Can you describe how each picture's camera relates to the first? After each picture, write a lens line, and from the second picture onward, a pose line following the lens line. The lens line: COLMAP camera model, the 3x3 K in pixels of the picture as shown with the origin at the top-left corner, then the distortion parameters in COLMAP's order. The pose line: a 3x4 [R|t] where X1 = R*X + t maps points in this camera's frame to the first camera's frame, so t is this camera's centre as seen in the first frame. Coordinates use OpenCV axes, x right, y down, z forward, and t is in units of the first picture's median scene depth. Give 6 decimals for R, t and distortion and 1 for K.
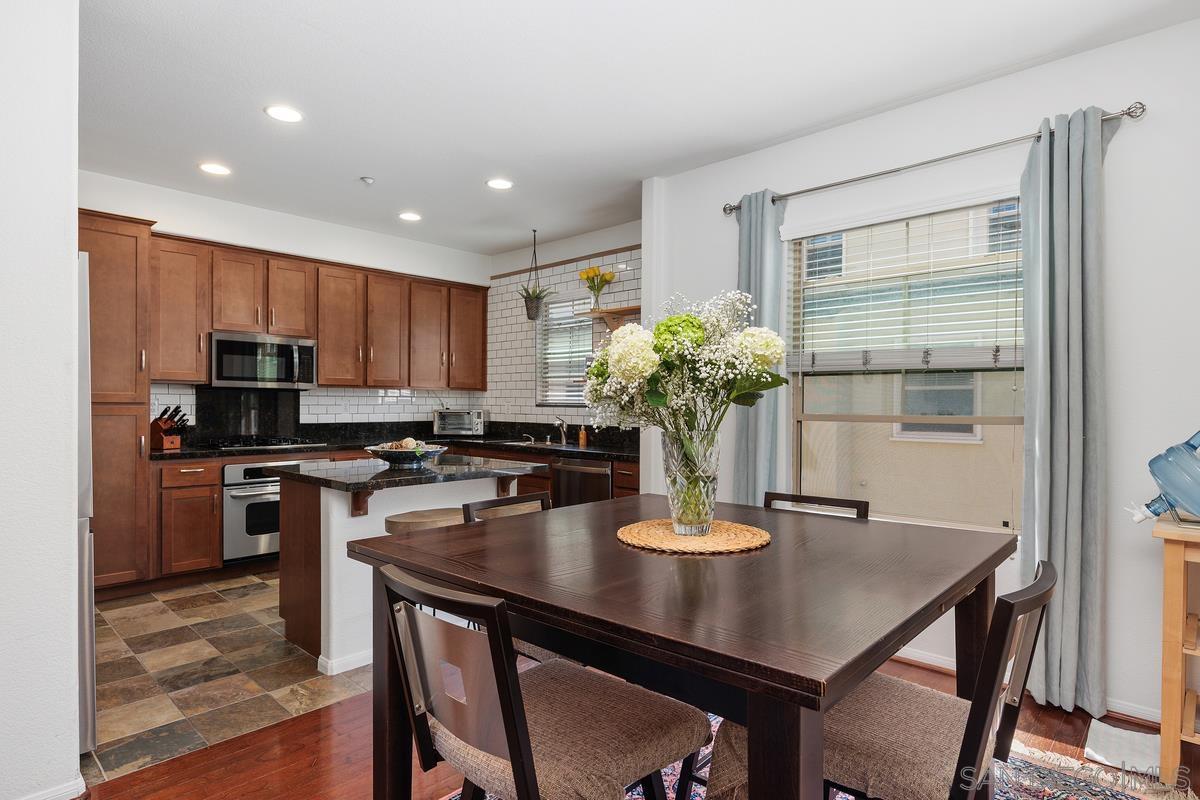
lens RADIAL K [[632.3, 0, 599.6], [0, 632.3, 407.4], [0, 0, 1]] dist [0.002483, -0.001488]
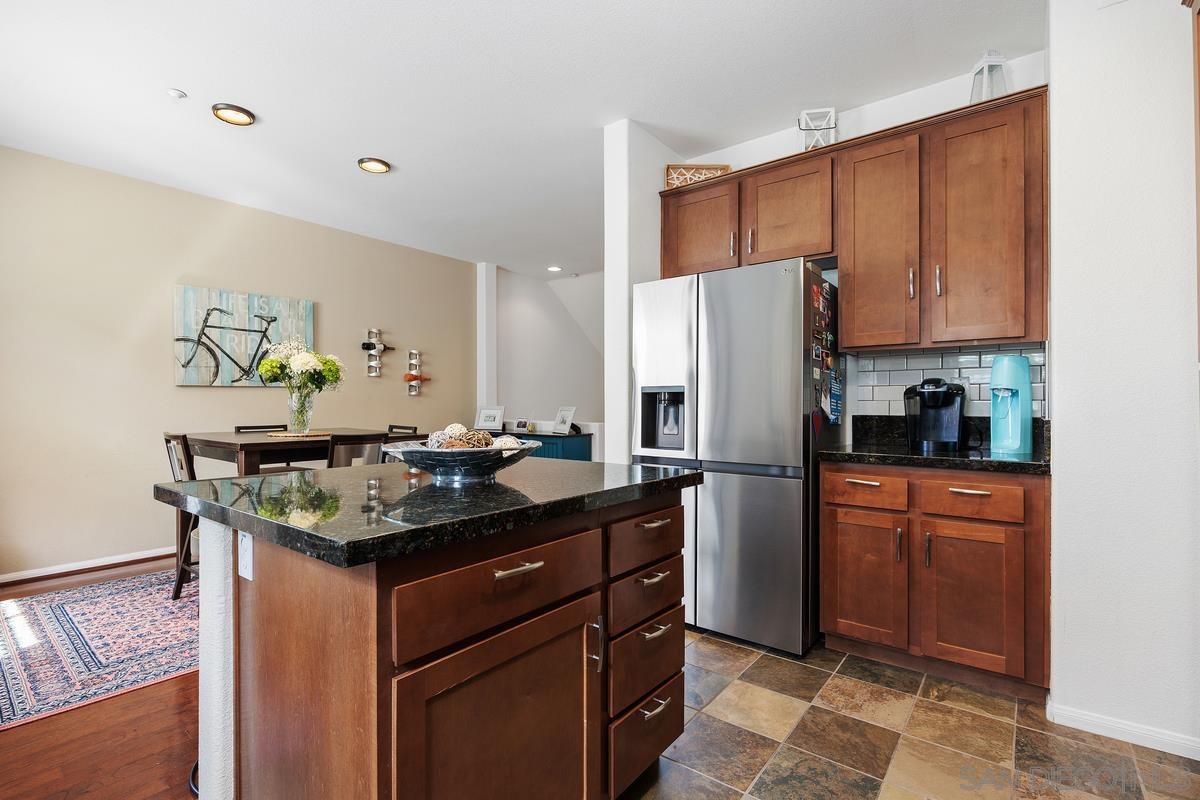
lens RADIAL K [[555.5, 0, 605.2], [0, 555.5, 395.5], [0, 0, 1]] dist [-0.008915, 0.000421]
pose [[-0.995478, -0.006813, -0.094747, -0.240598], [-0.005774, 0.999920, -0.011242, 0.017638], [0.094816, -0.010644, -0.995438, 0.931632]]
